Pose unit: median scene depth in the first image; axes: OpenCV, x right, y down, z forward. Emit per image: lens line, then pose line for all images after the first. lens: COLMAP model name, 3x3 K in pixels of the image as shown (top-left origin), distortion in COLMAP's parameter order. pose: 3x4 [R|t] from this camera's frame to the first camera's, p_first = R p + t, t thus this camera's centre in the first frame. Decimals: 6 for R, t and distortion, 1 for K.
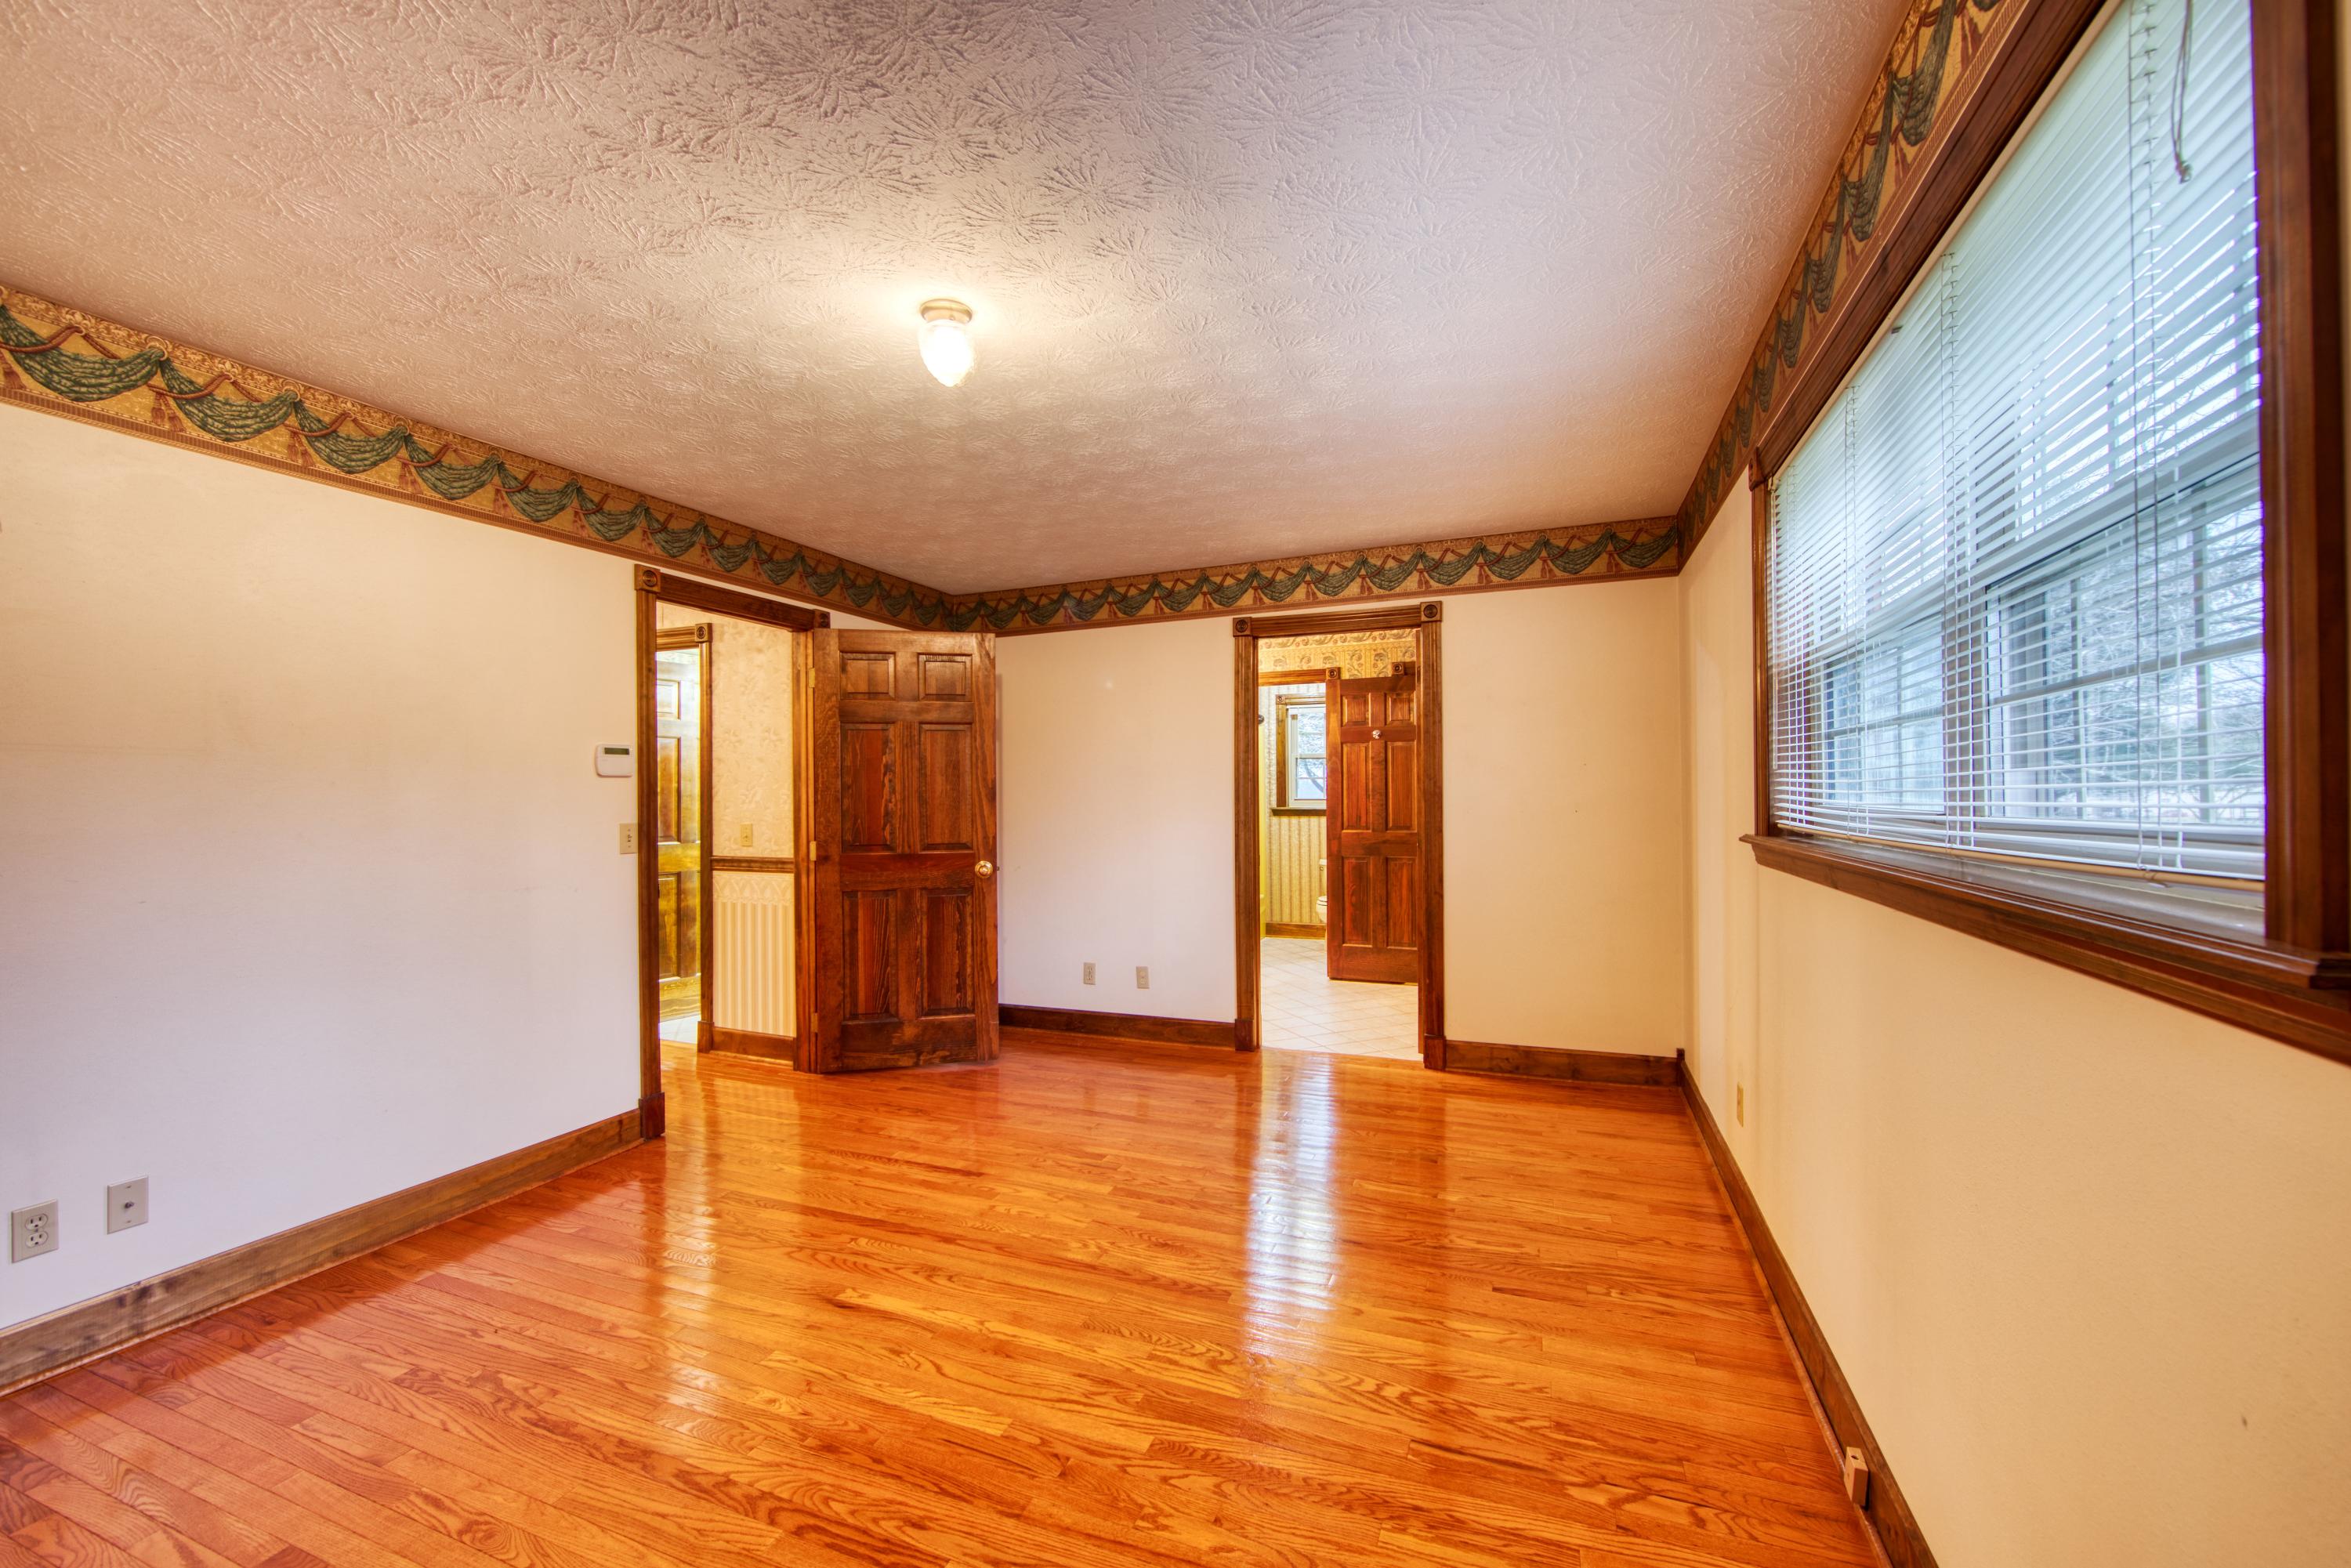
lens RADIAL K [[929.1, 0, 1183.4], [0, 929.1, 791.1], [0, 0, 1]] dist [-0.014984, 0.000731]
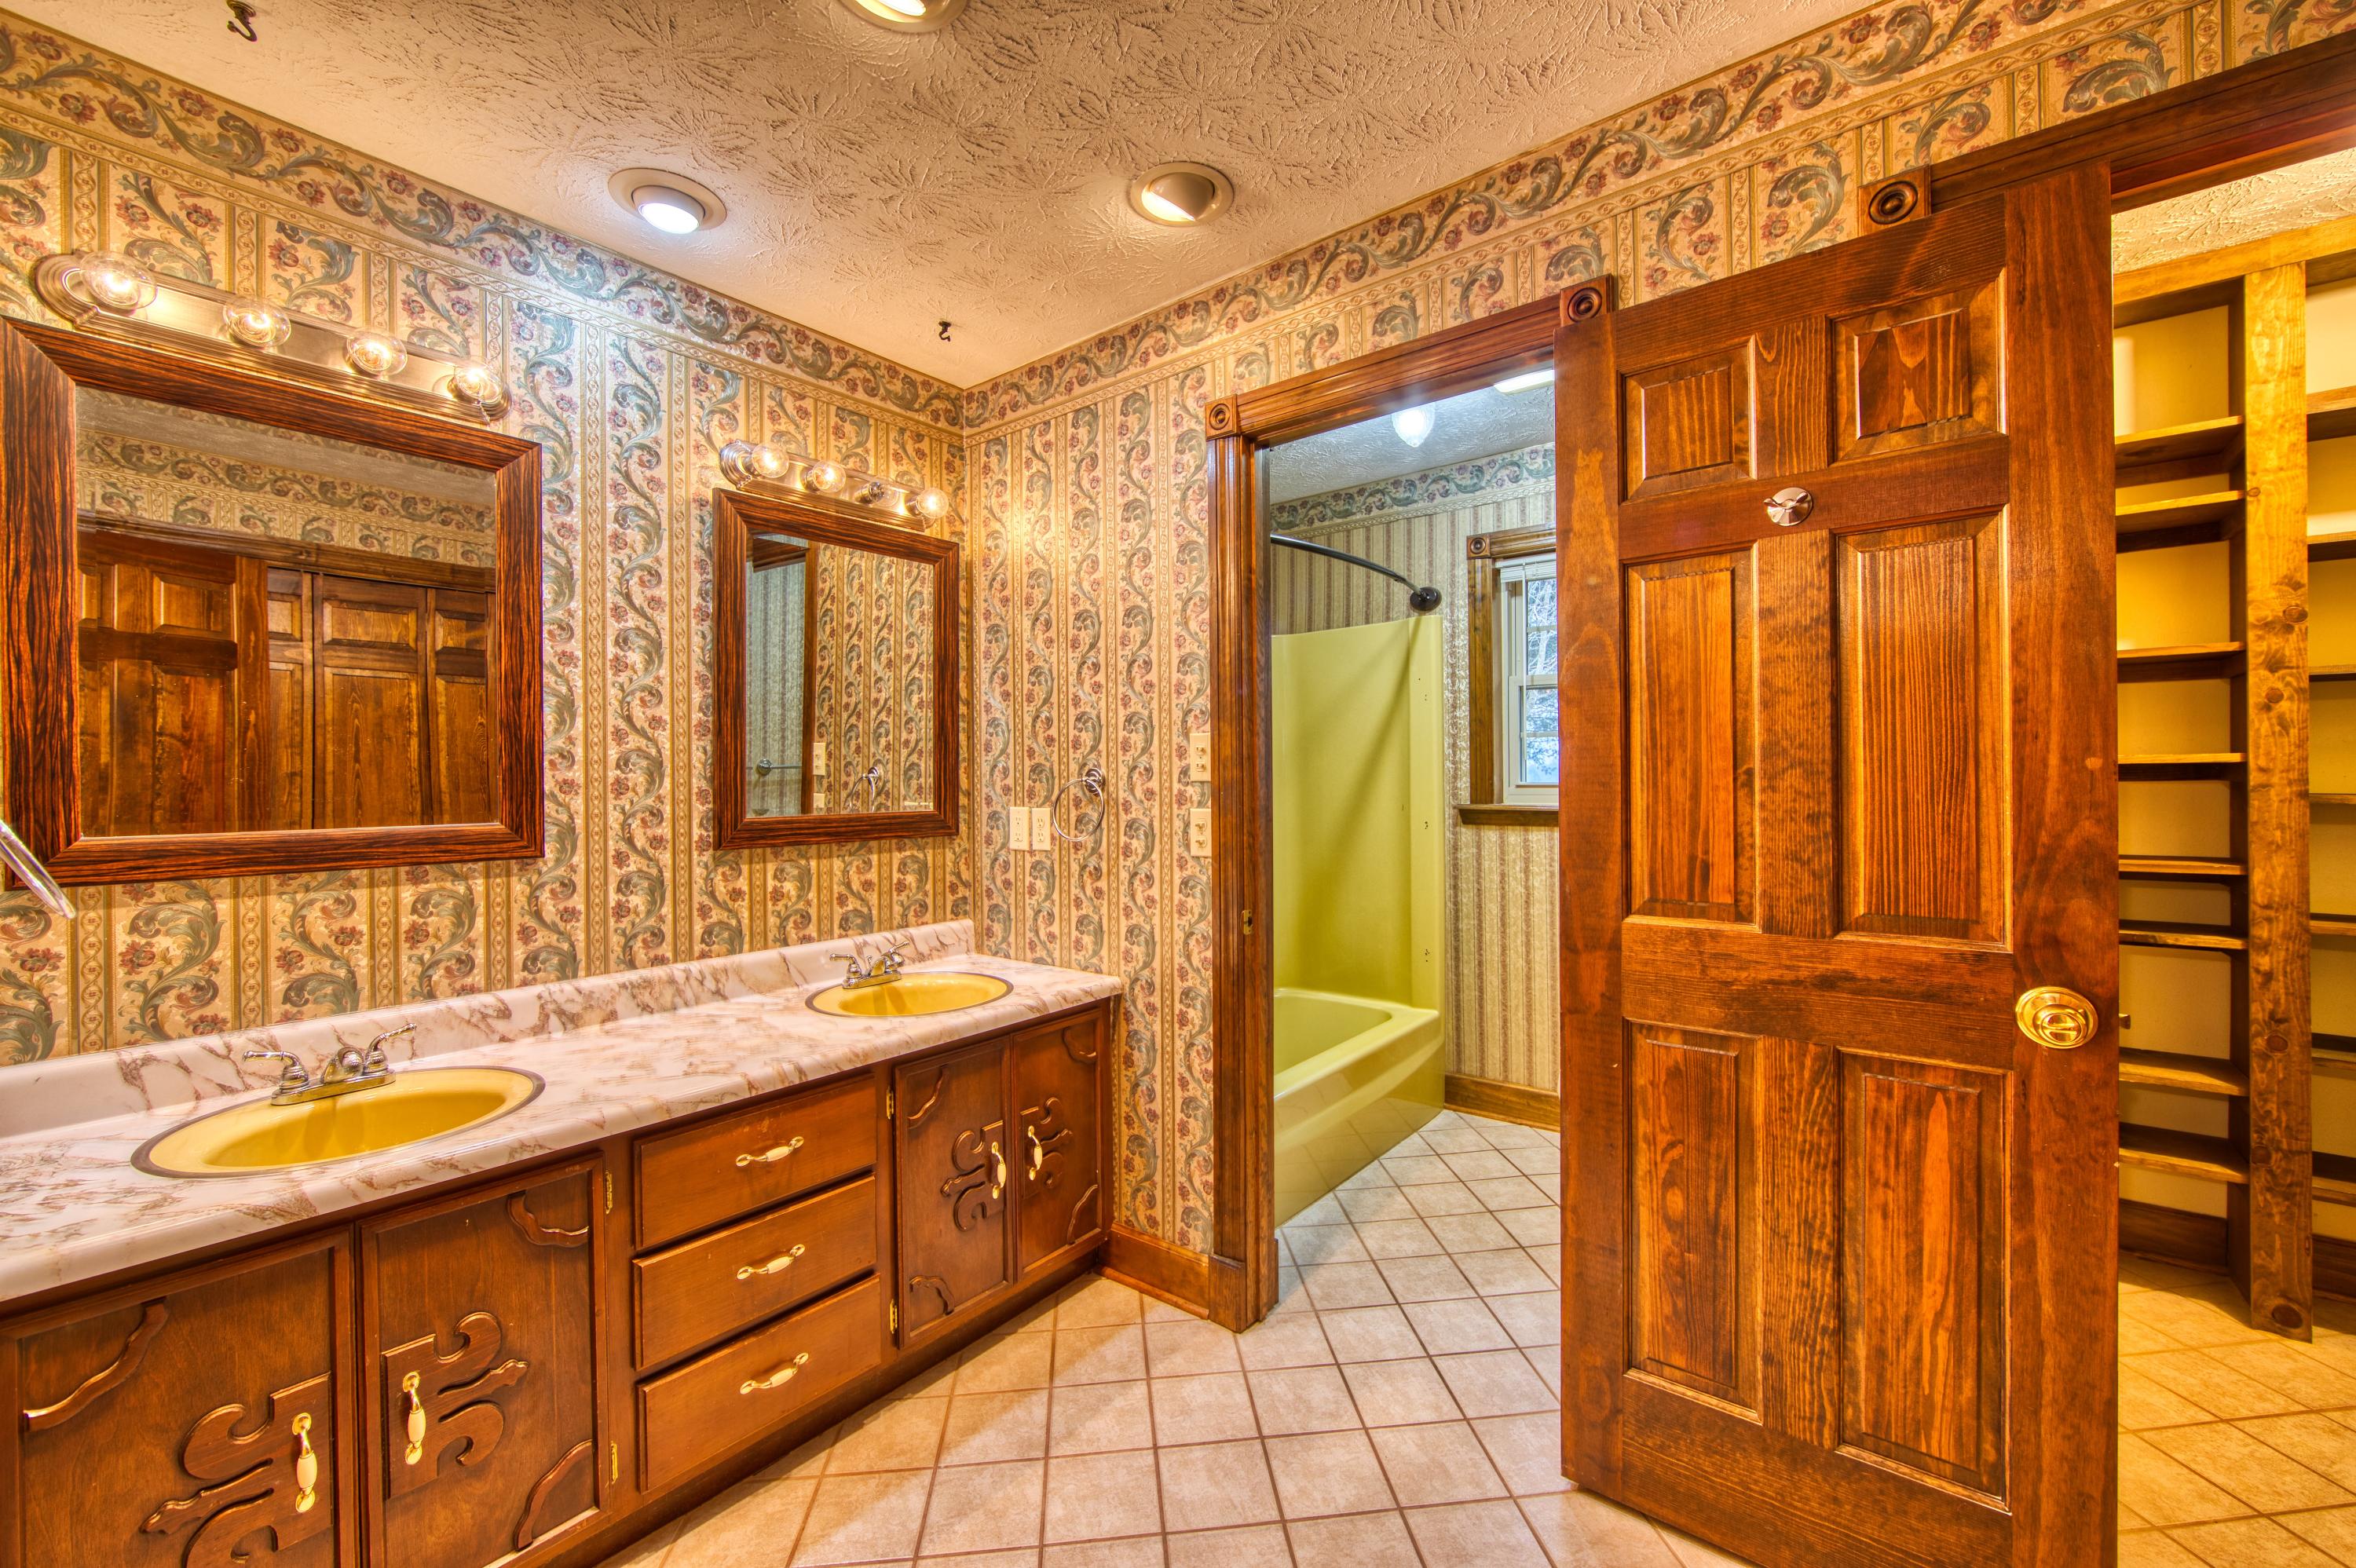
lens RADIAL K [[931.0, 0, 1172.1], [0, 931.0, 774.6], [0, 0, 1]] dist [-0.014984, 0.000731]
pose [[0.951725, -0.001258, -0.306948, 0.130921], [0.002322, 0.999992, 0.003102, 0.003160], [0.306942, -0.003665, 0.951721, 0.721476]]
